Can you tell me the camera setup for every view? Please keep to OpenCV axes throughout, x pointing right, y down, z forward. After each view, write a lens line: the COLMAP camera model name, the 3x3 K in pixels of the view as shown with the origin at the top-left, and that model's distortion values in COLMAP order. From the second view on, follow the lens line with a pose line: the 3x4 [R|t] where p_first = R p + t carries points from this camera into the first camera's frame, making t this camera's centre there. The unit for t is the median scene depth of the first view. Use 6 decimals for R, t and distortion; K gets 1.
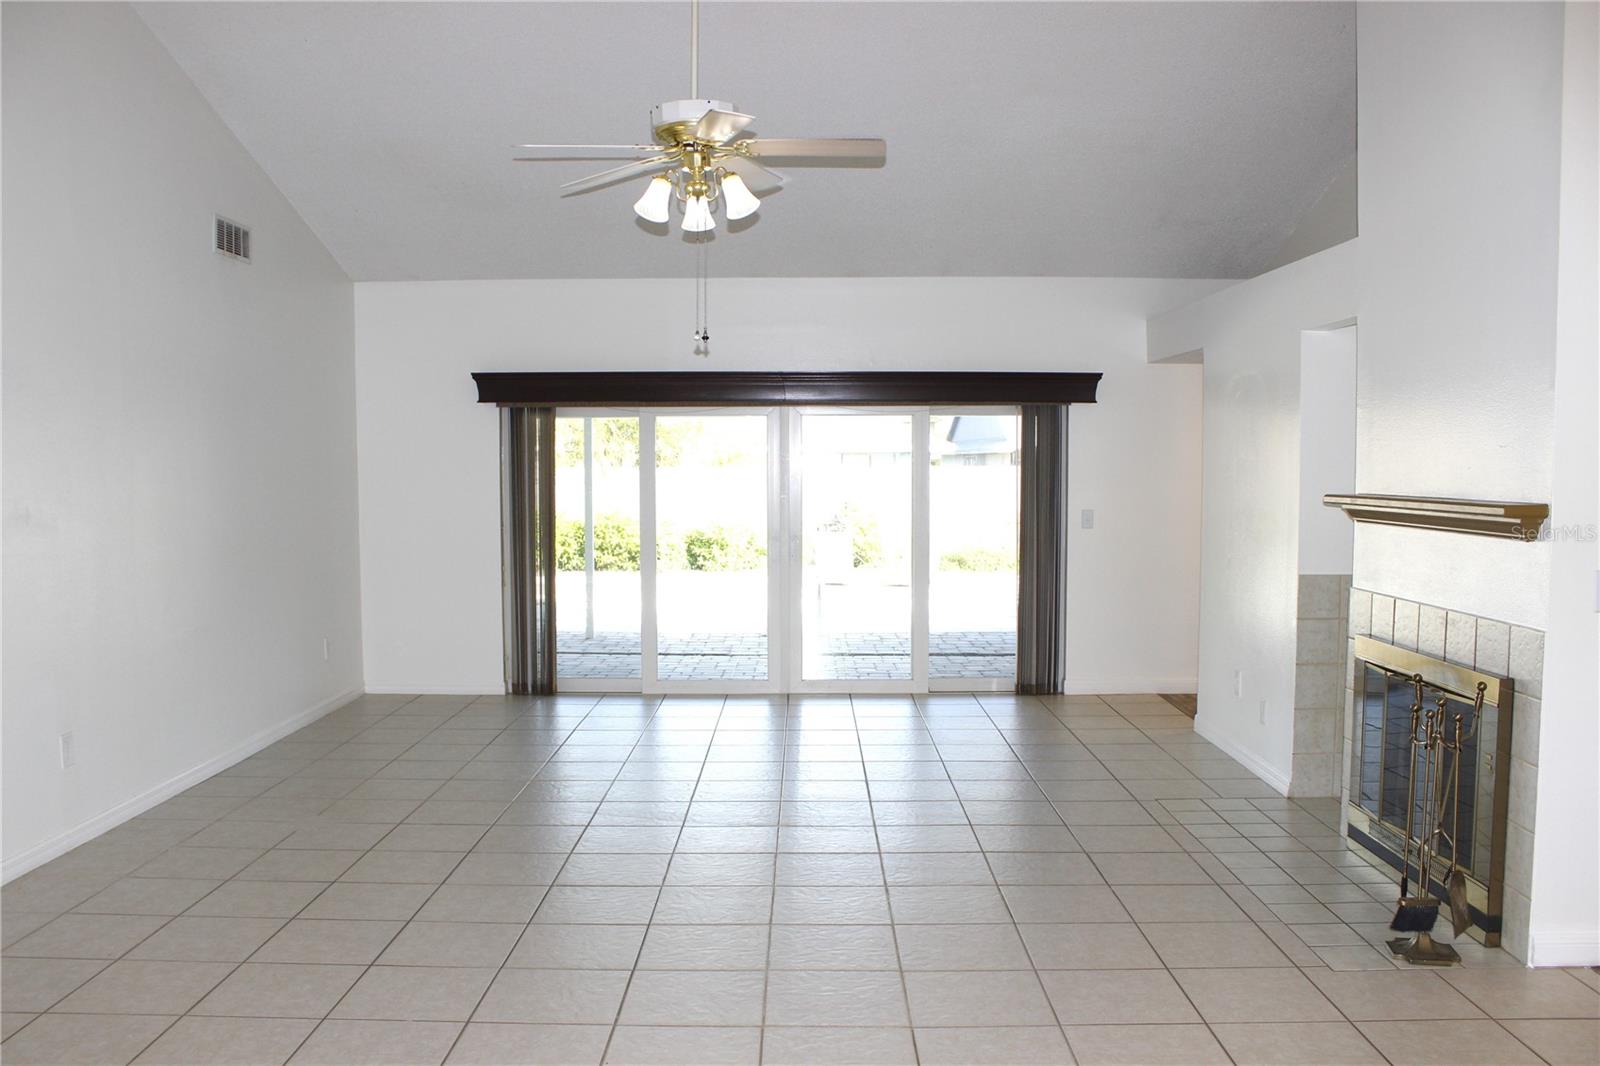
lens RADIAL K [[1344.6, 0, 798.3], [0, 1344.6, 554.7], [0, 0, 1]] dist [-0.164808, 0.141506]
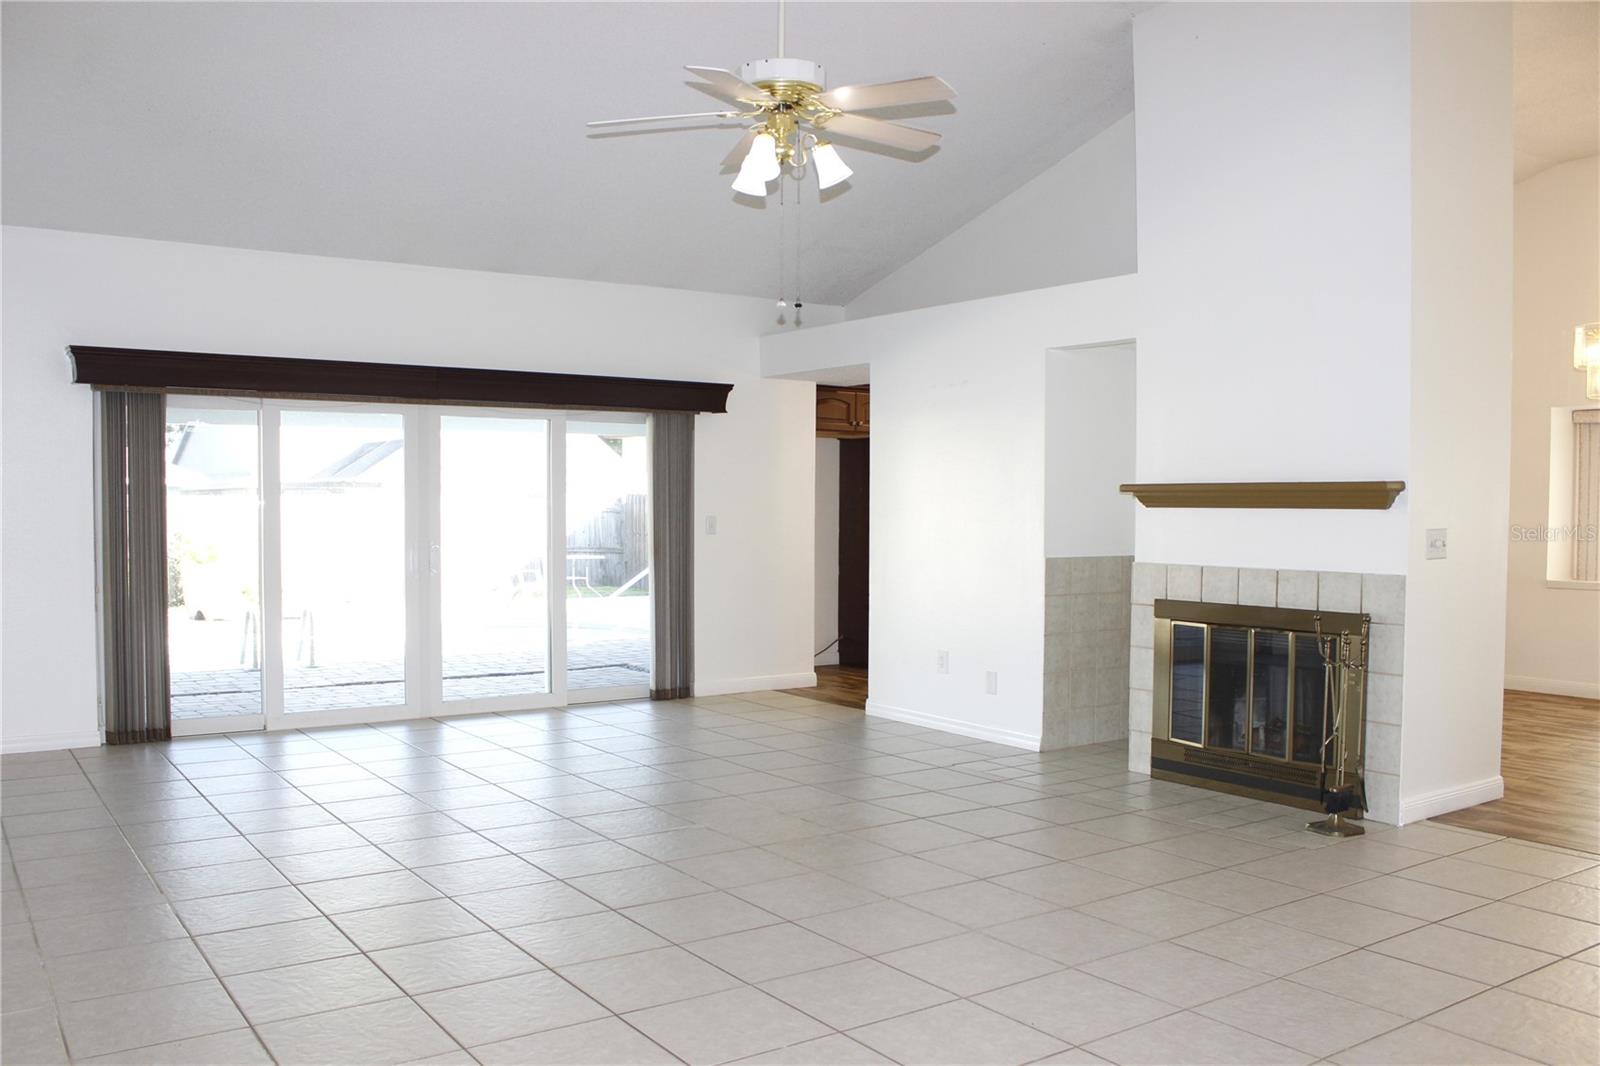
lens RADIAL K [[1344.6, 0, 798.3], [0, 1344.6, 554.7], [0, 0, 1]] dist [-0.164808, 0.141506]
pose [[0.817044, -0.015768, 0.576360, -0.330683], [0.033641, 0.999227, -0.020353, 0.019928], [-0.575593, 0.036019, 0.816942, 0.110843]]
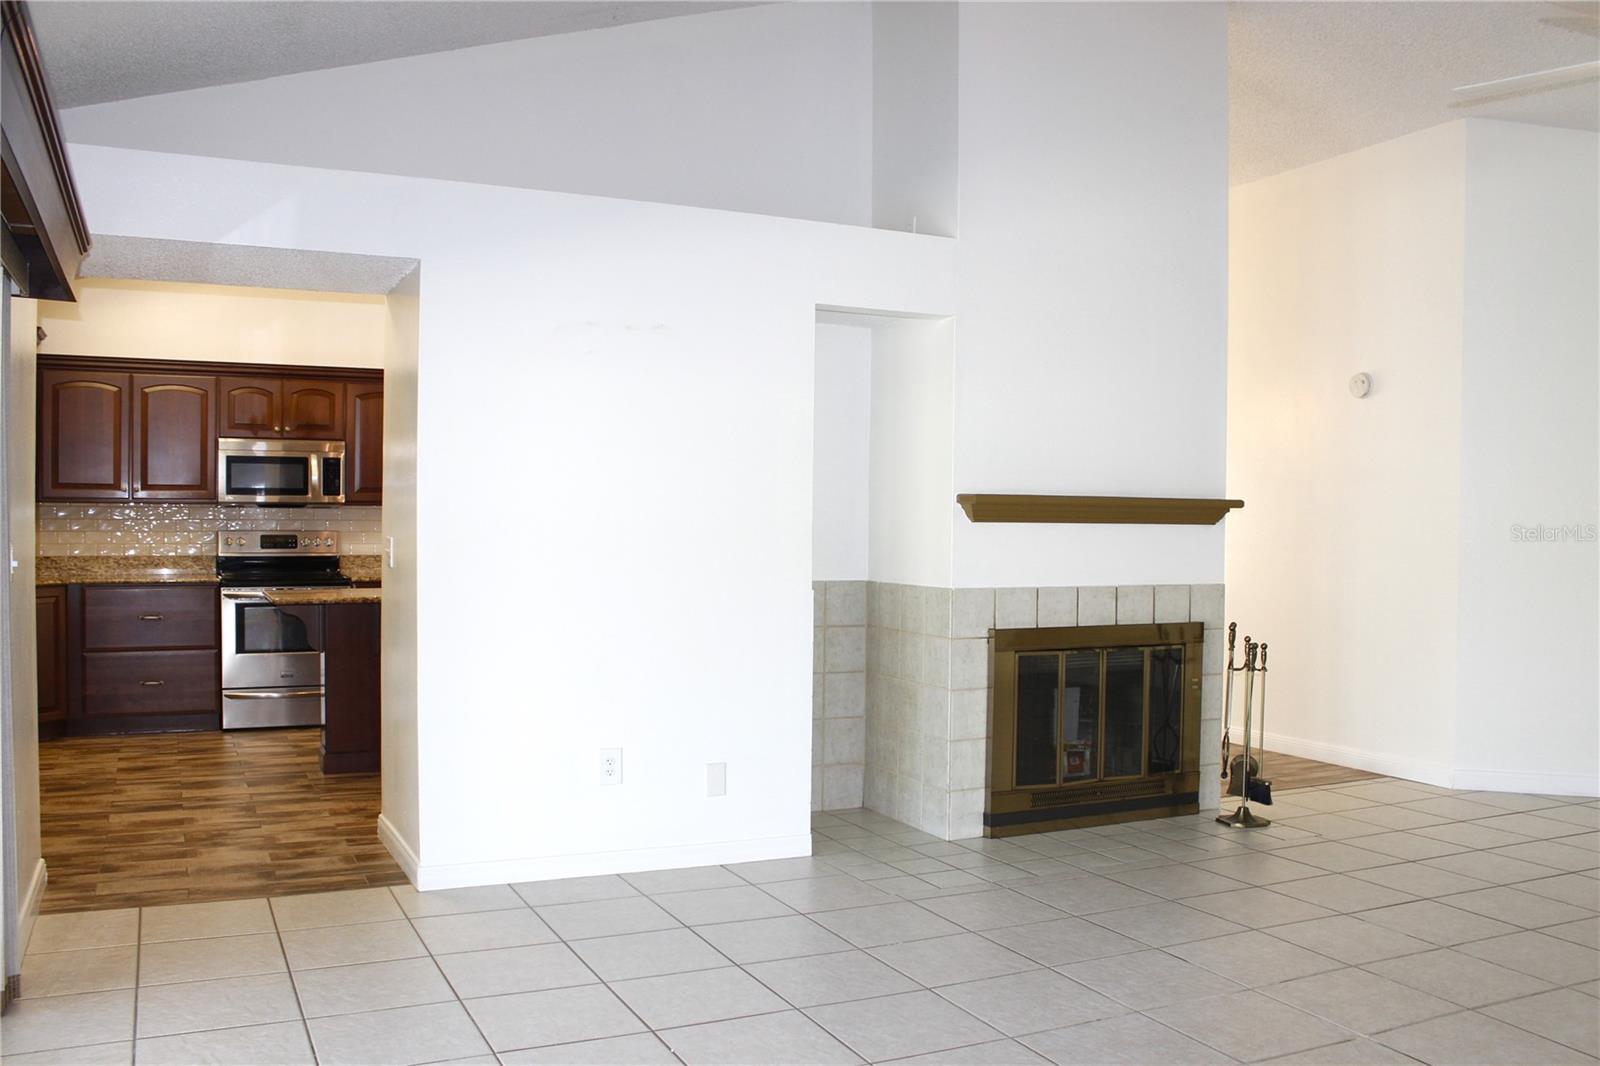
lens RADIAL K [[1369.2, 0, 804.7], [0, 1369.2, 551.5], [0, 0, 1]] dist [-0.167259, 0.143069]
pose [[-0.438401, -0.024181, 0.898454, -0.283289], [0.052679, 0.997228, 0.052545, -0.039433], [-0.897234, 0.070365, -0.435912, 0.959681]]
